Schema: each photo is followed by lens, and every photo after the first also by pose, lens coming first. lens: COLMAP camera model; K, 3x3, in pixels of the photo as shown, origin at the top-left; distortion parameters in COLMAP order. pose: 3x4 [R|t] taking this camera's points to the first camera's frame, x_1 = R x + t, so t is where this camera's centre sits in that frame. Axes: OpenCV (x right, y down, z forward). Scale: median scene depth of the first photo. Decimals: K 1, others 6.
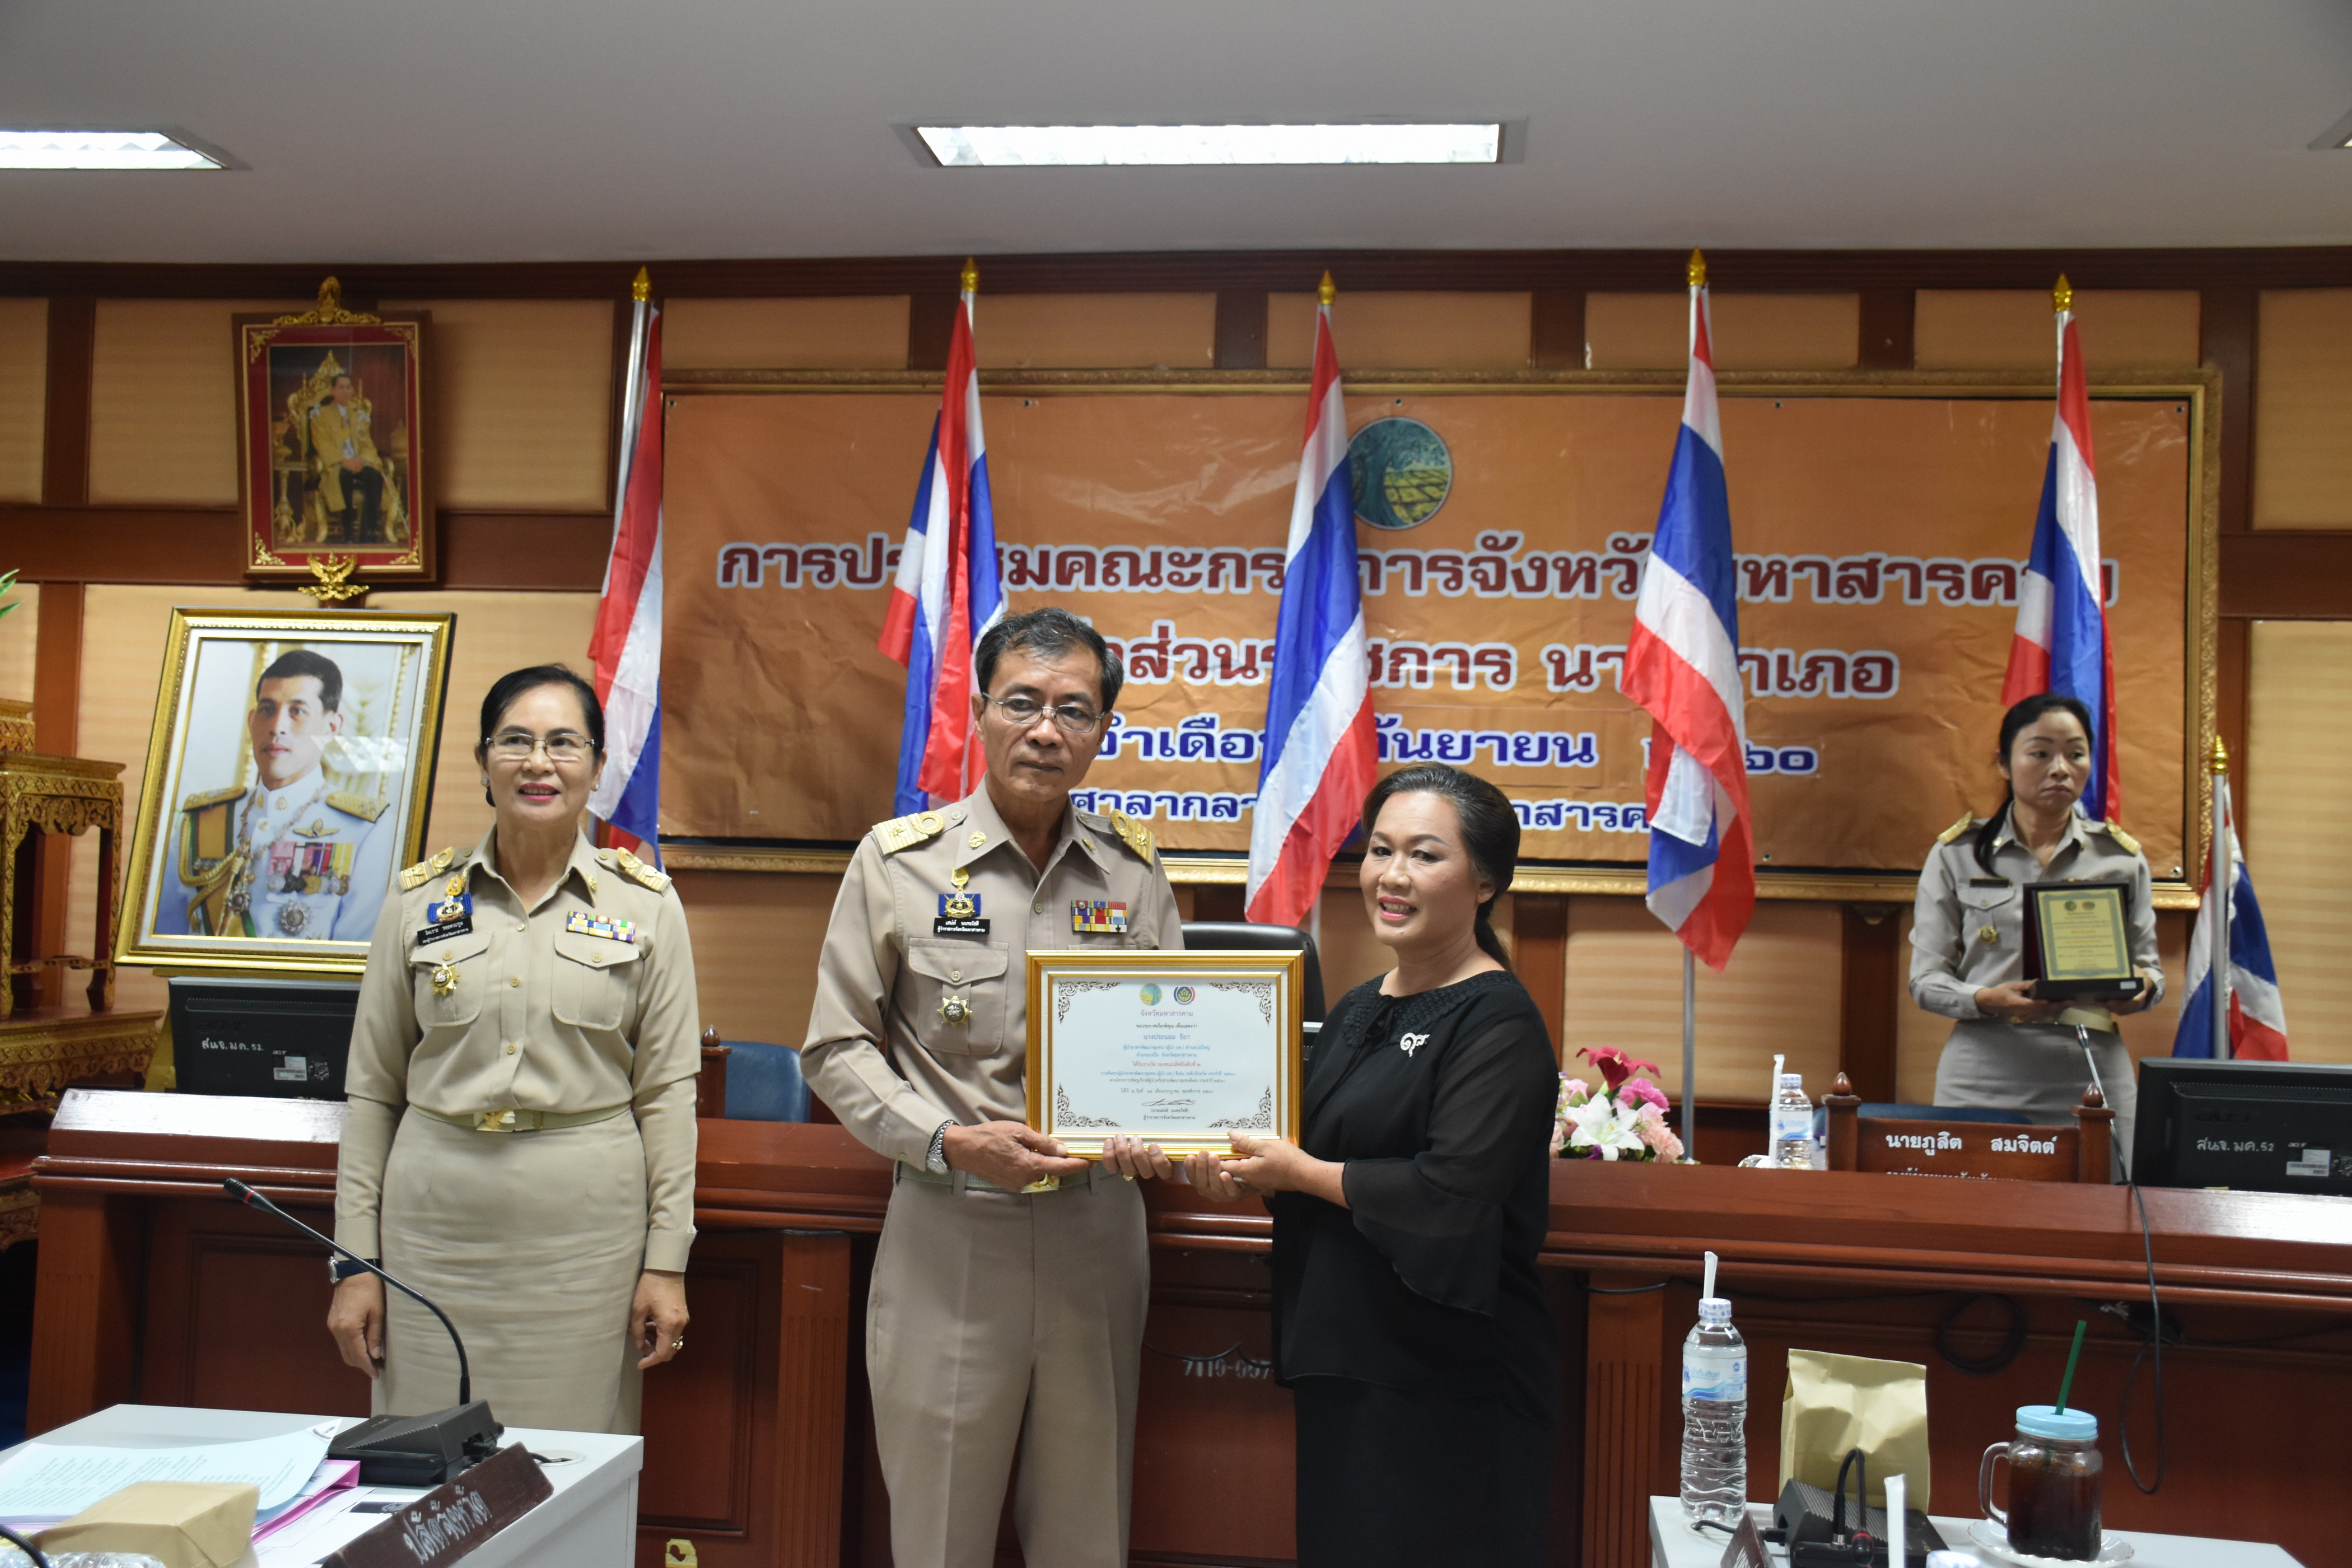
lens RADIAL K [[2274.5, 0, 1174.3], [0, 2274.5, 784.7], [0, 0, 1]] dist [0.000612, 0.000000]
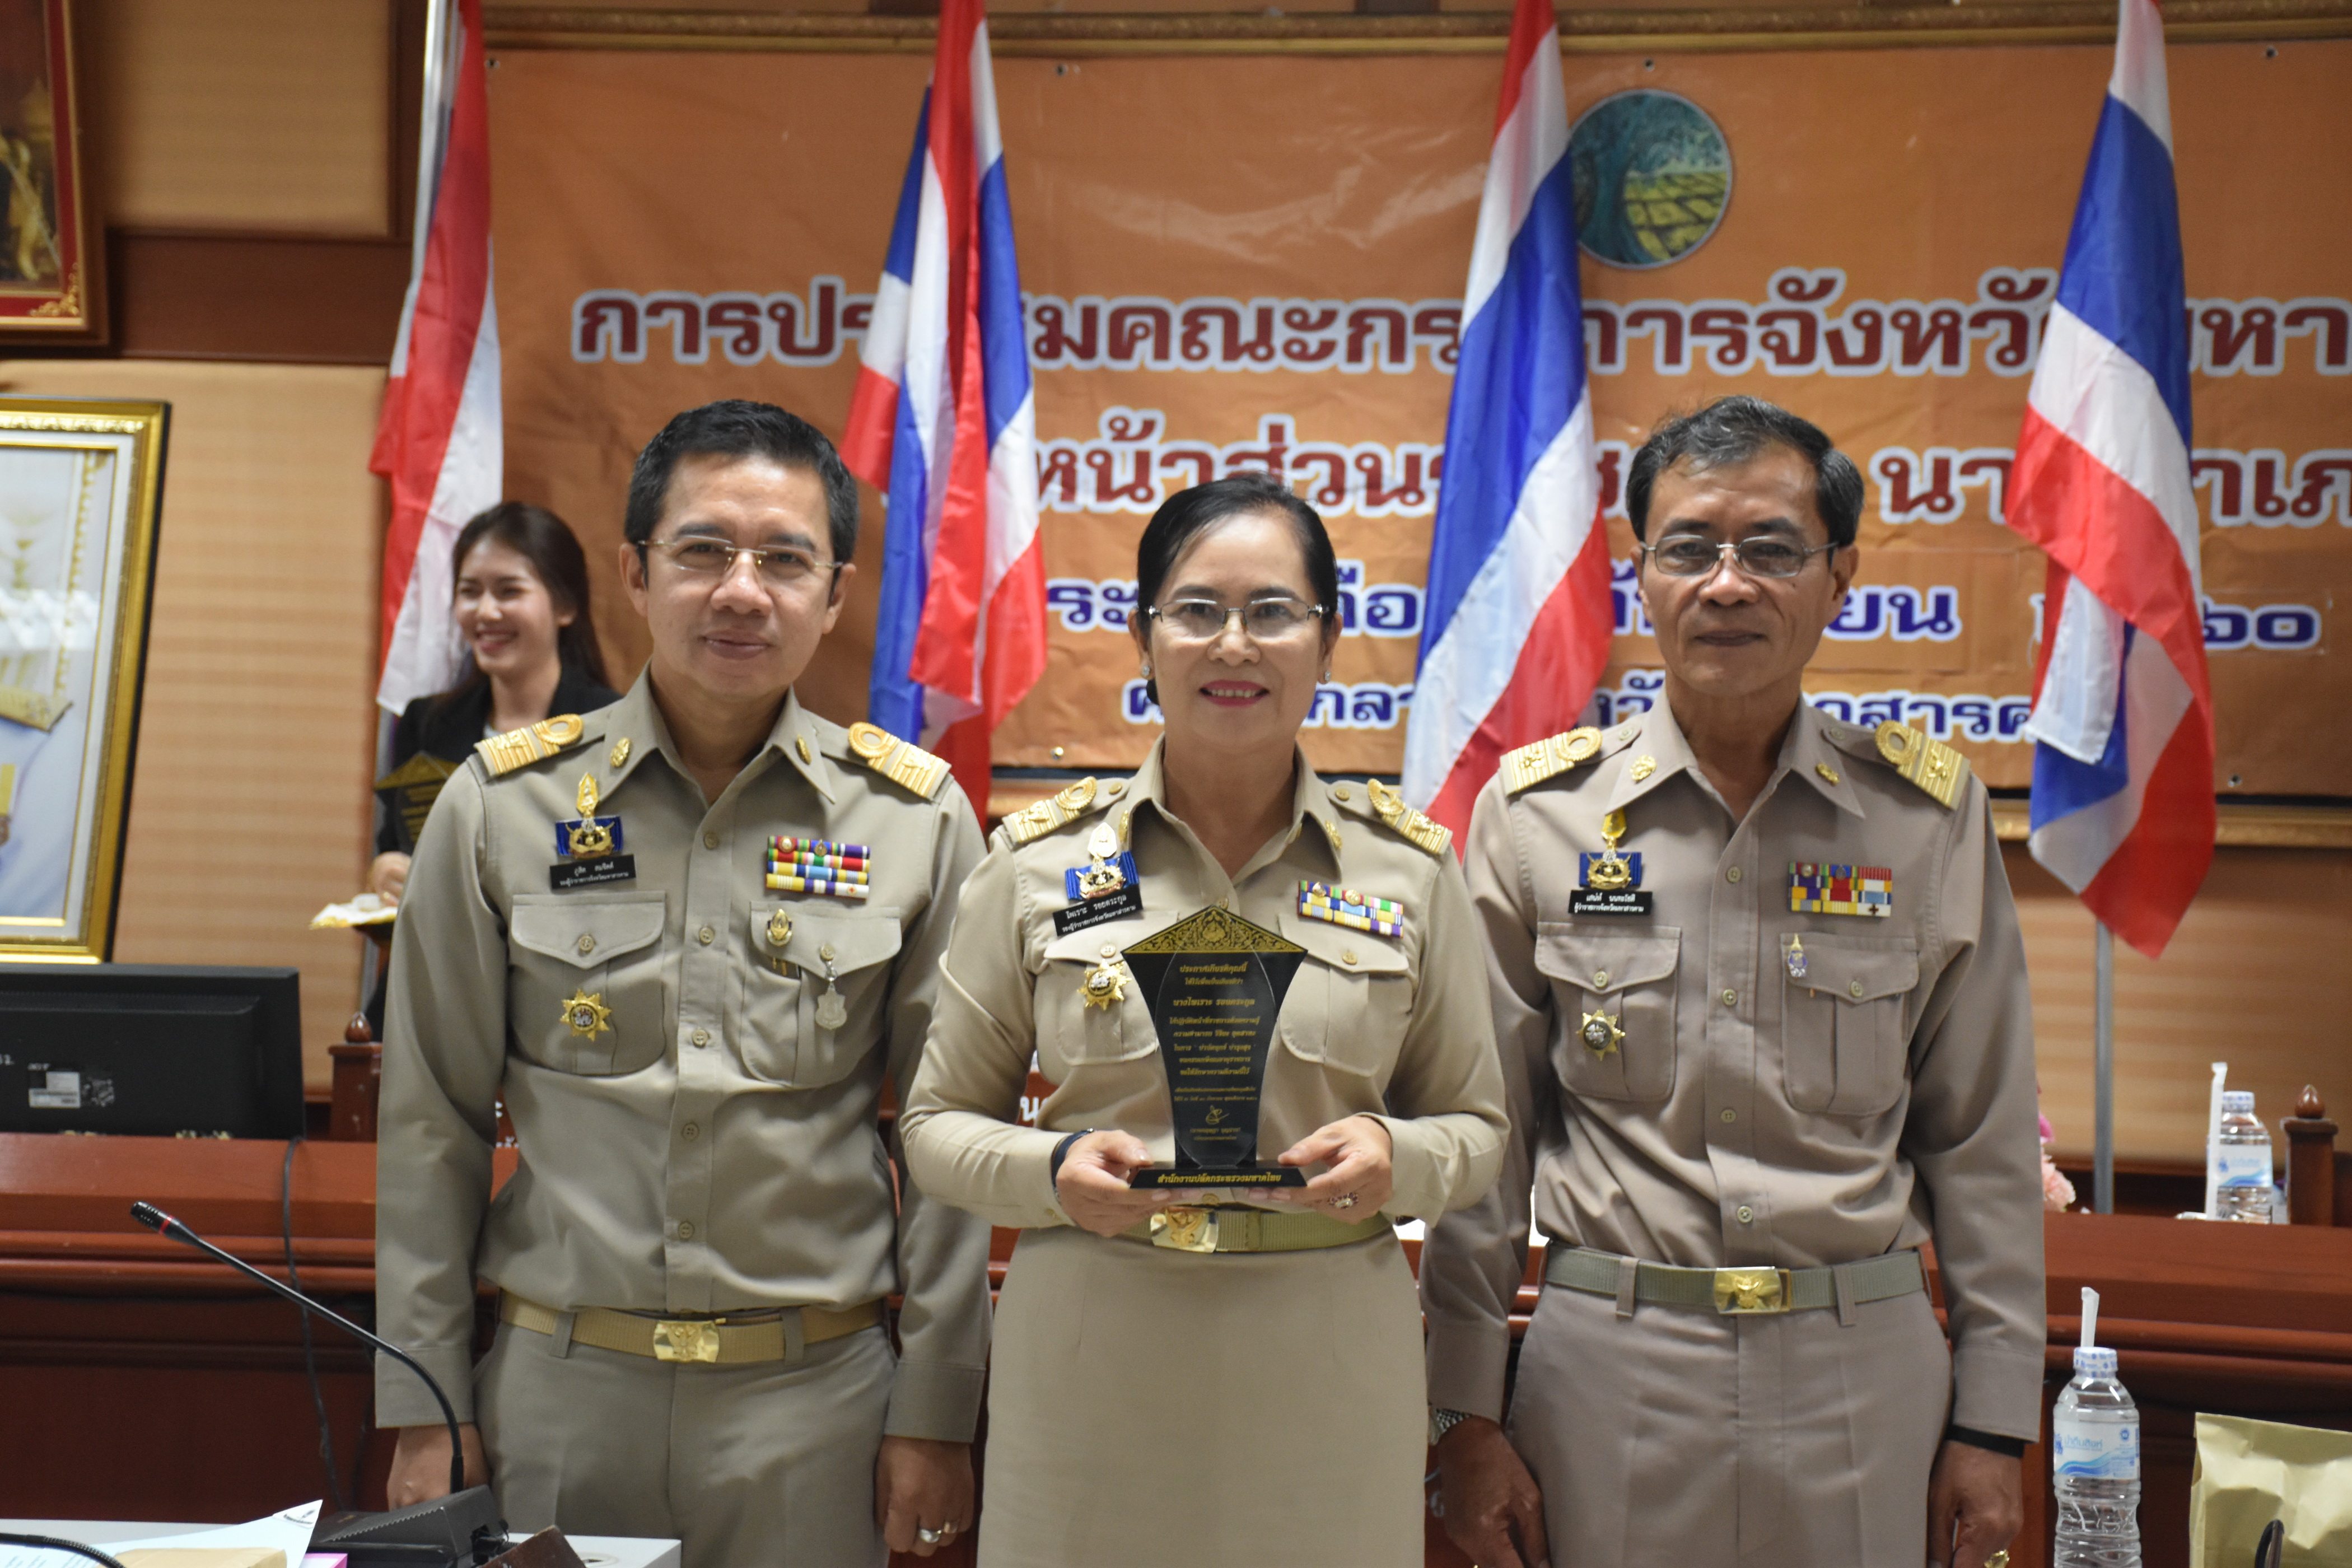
lens RADIAL K [[4604.9, 0, 1130.5], [0, 4604.9, 795.0], [0, 0, 1]] dist [0.456414, 0.000000]
pose [[0.999996, -0.002850, -0.000443, -0.045967], [0.002862, 0.999506, 0.031284, -0.005983], [0.000353, -0.031285, 0.999510, -0.311008]]
